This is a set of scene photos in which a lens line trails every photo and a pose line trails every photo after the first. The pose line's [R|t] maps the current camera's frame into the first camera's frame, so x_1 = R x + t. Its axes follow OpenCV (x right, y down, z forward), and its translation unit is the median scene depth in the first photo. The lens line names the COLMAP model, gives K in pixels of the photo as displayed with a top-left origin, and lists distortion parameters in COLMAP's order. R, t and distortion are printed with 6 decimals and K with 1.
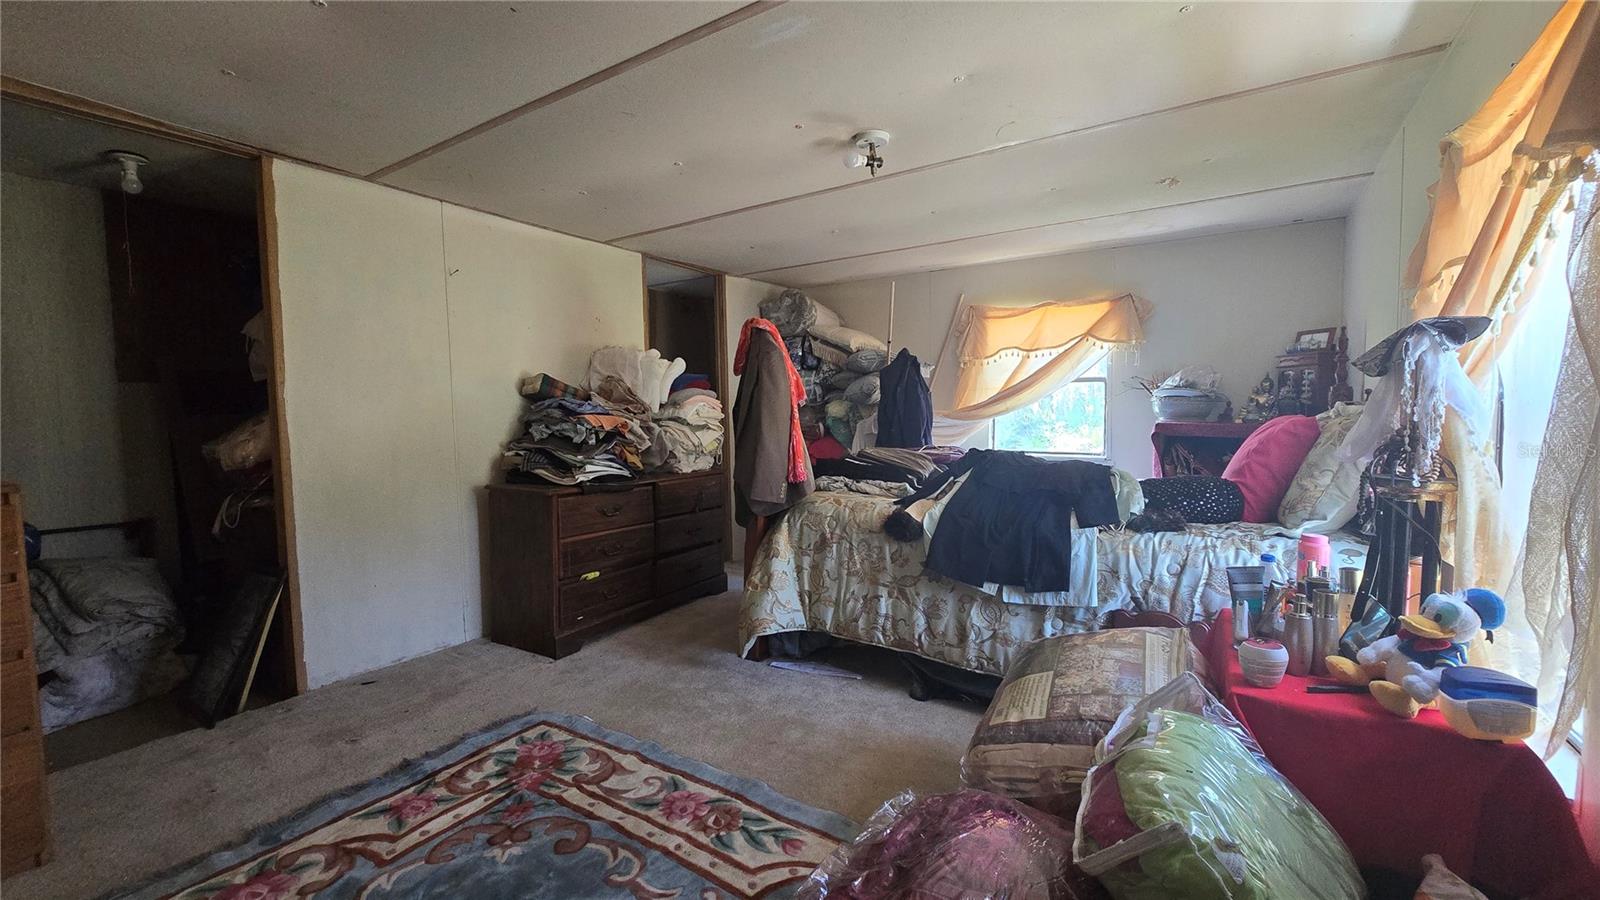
lens RADIAL K [[665.8, 0, 800.4], [0, 665.8, 453.5], [0, 0, 1]] dist [-0.001416, -0.000283]
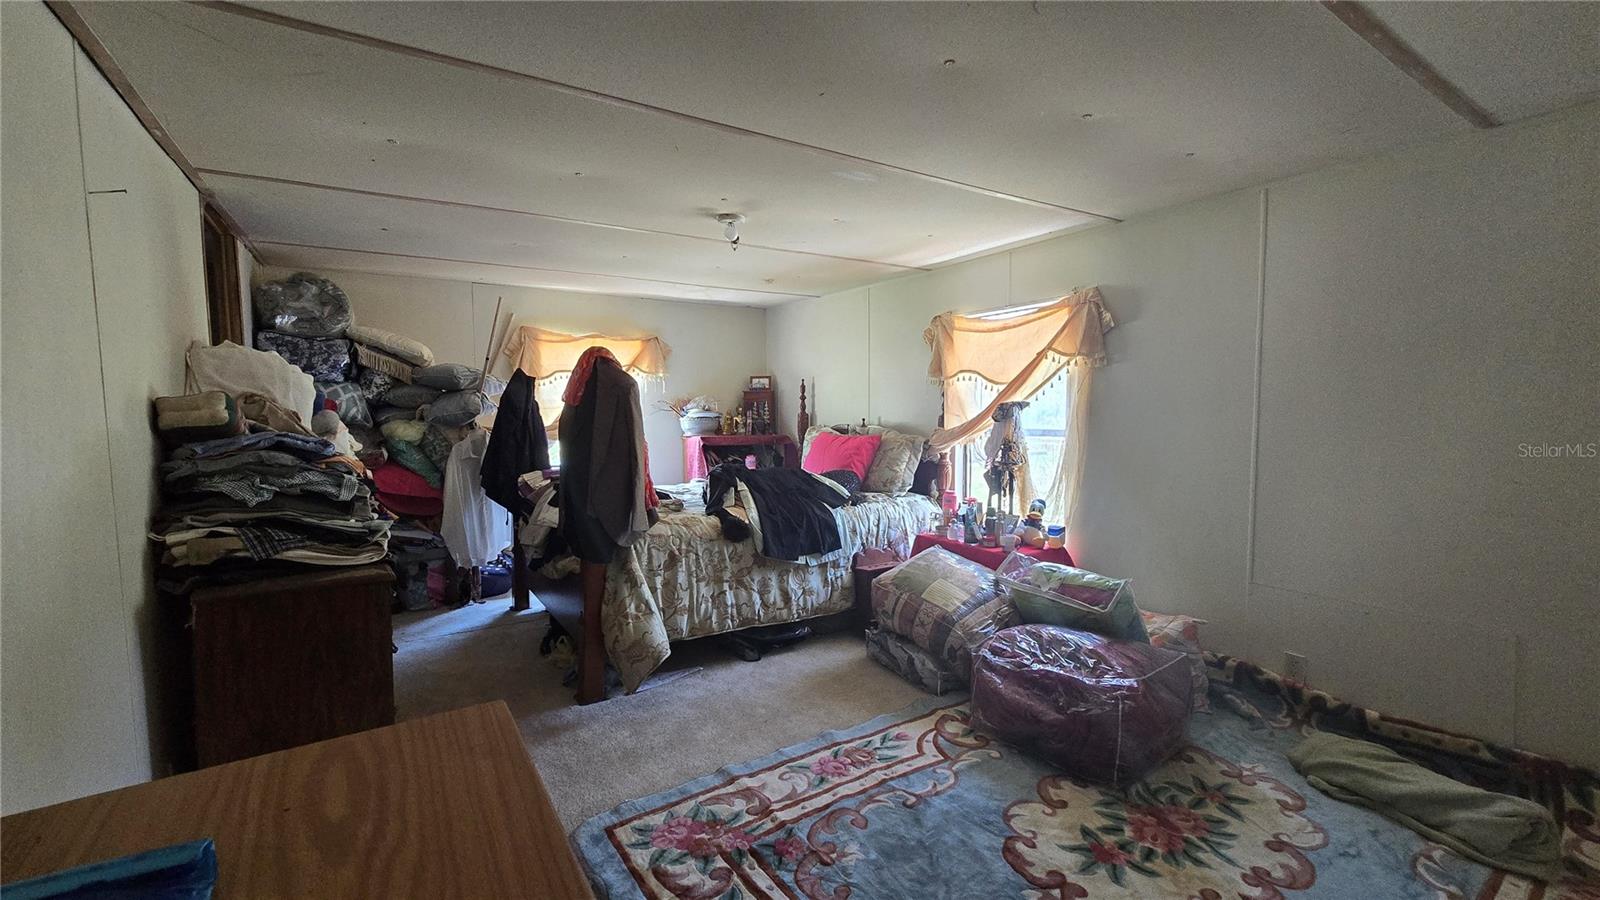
lens RADIAL K [[665.8, 0, 798.4], [0, 665.8, 452.0], [0, 0, 1]] dist [-0.001416, -0.000283]
pose [[0.386733, -0.056602, 0.920453, -0.987331], [0.058737, 0.997600, 0.036668, -0.079627], [-0.920319, 0.039884, 0.389129, 0.418185]]
